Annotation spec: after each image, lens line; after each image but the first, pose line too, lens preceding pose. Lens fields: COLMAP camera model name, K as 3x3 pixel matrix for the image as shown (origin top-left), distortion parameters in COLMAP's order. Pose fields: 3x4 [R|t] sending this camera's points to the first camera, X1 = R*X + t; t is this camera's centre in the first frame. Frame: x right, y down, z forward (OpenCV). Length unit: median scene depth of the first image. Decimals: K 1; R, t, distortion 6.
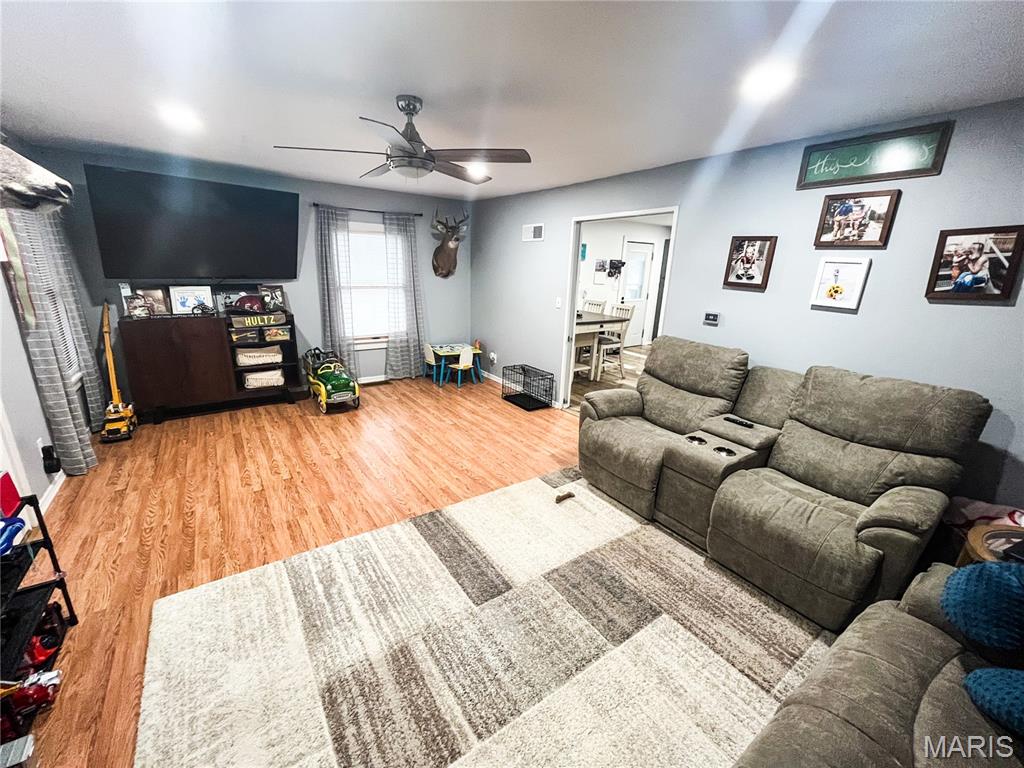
lens RADIAL K [[411.7, 0, 506.4], [0, 411.7, 381.2], [0, 0, 1]] dist [-0.003158, -0.000223]
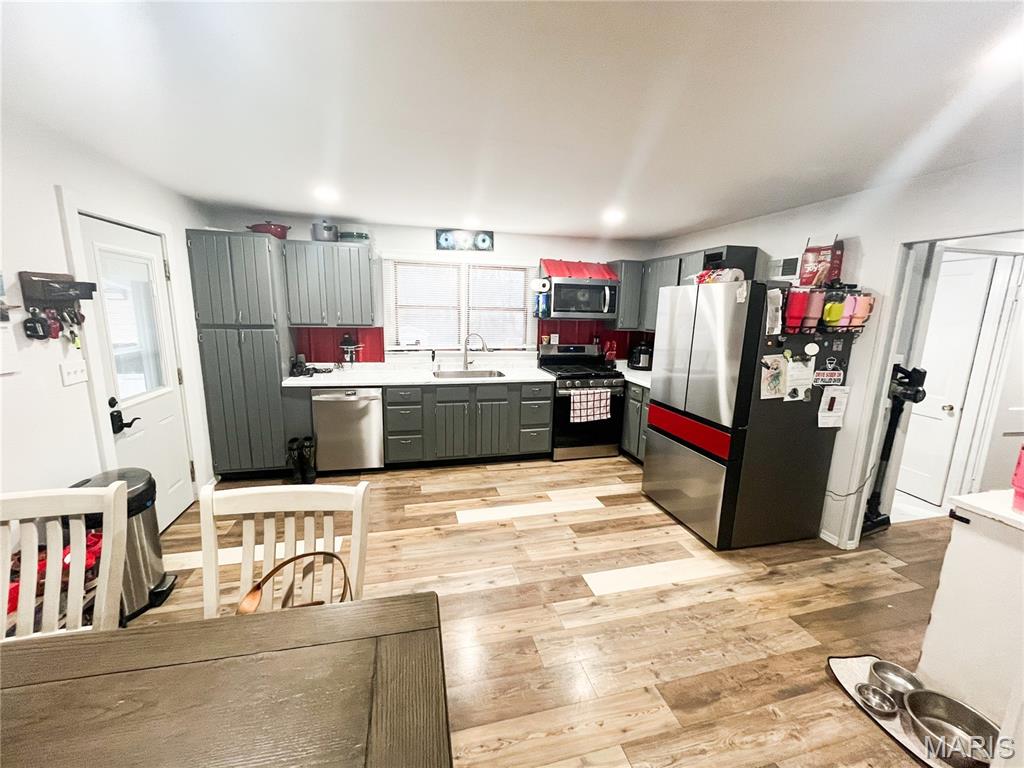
lens RADIAL K [[411.7, 0, 509.2], [0, 411.7, 382.5], [0, 0, 1]] dist [-0.003158, -0.000223]
pose [[0.359803, -0.190957, 0.913278, 0.372255], [0.248437, 0.963103, 0.103499, -0.557826], [-0.899345, 0.189653, 0.393968, 1.980451]]
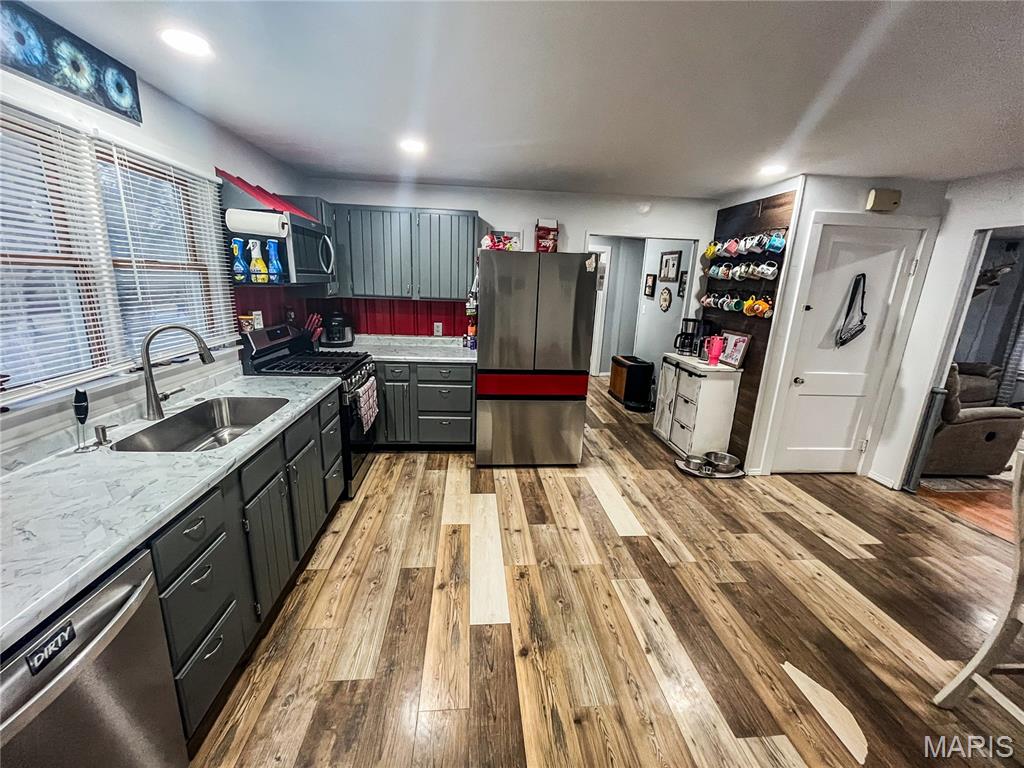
lens RADIAL K [[411.7, 0, 508.7], [0, 411.7, 383.7], [0, 0, 1]] dist [-0.003158, -0.000223]
pose [[-0.858945, -0.183854, 0.477923, 1.067667], [0.082008, 0.871884, 0.482798, -0.829464], [-0.505458, 0.453890, -0.733823, 3.036409]]
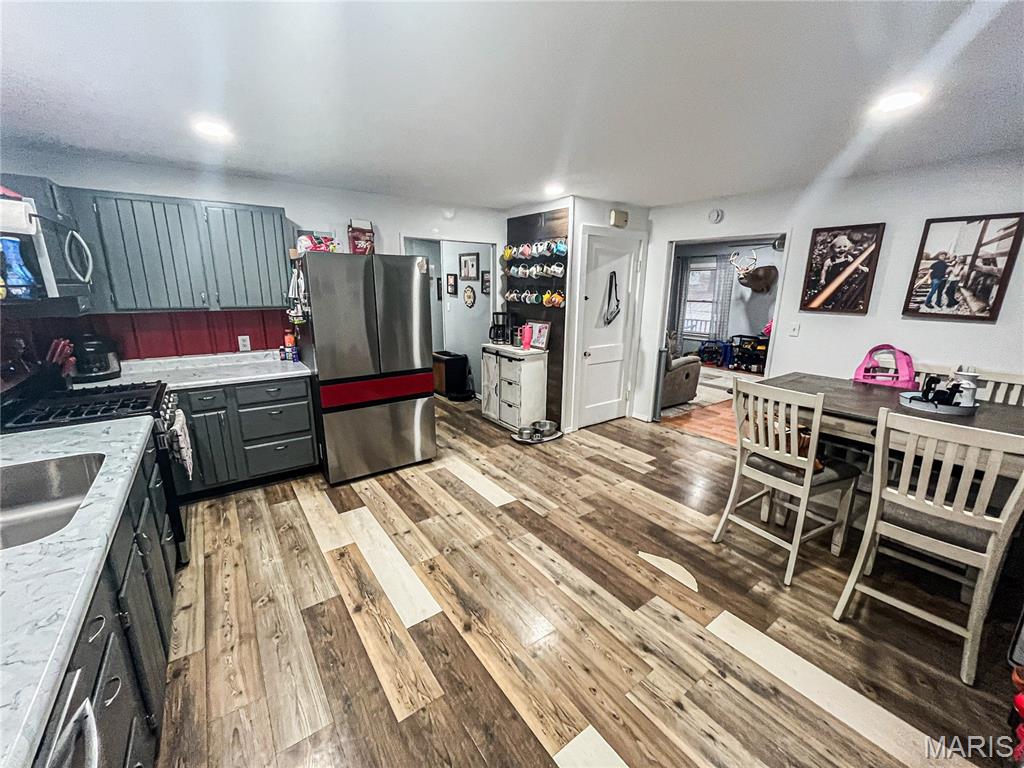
lens RADIAL K [[411.7, 0, 509.6], [0, 411.7, 384.0], [0, 0, 1]] dist [-0.003158, -0.000223]
pose [[-0.999230, -0.035988, -0.015623, 1.248013], [-0.038991, 0.866800, 0.497130, -0.860367], [-0.004349, 0.497356, -0.867535, 3.152875]]
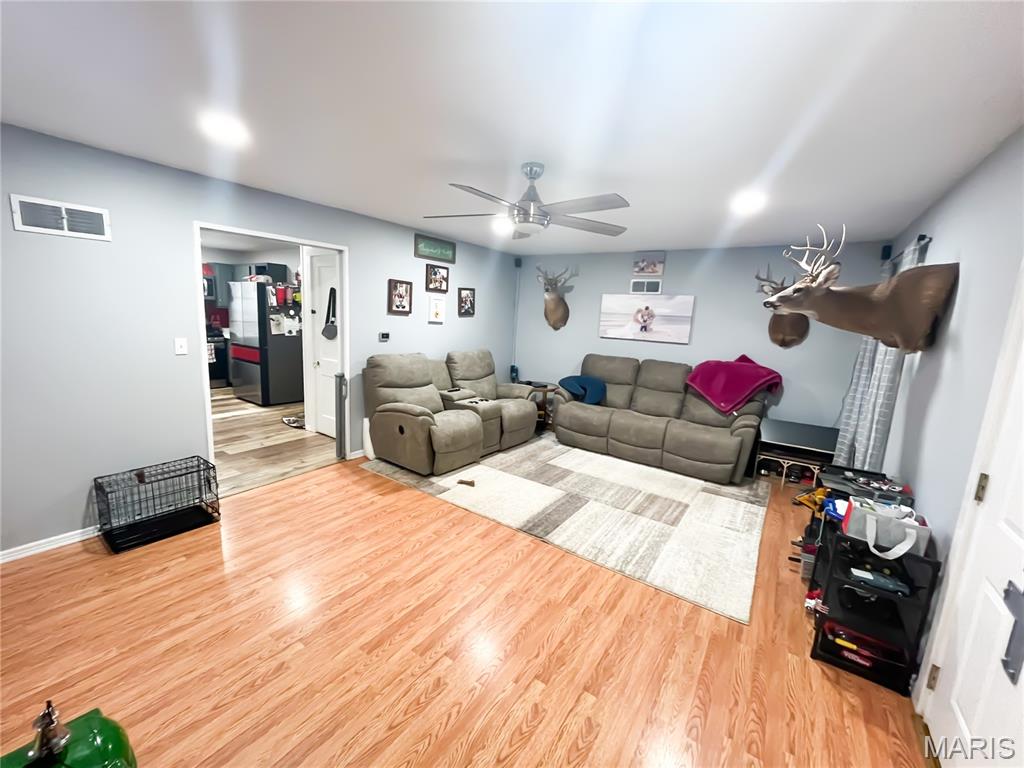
lens RADIAL K [[411.7, 0, 512.7], [0, 411.7, 381.6], [0, 0, 1]] dist [-0.003158, -0.000223]
pose [[-0.349497, -0.201707, 0.914968, -1.164245], [0.194893, 0.939540, 0.281569, -0.395156], [-0.916443, 0.276728, -0.289056, 1.319273]]
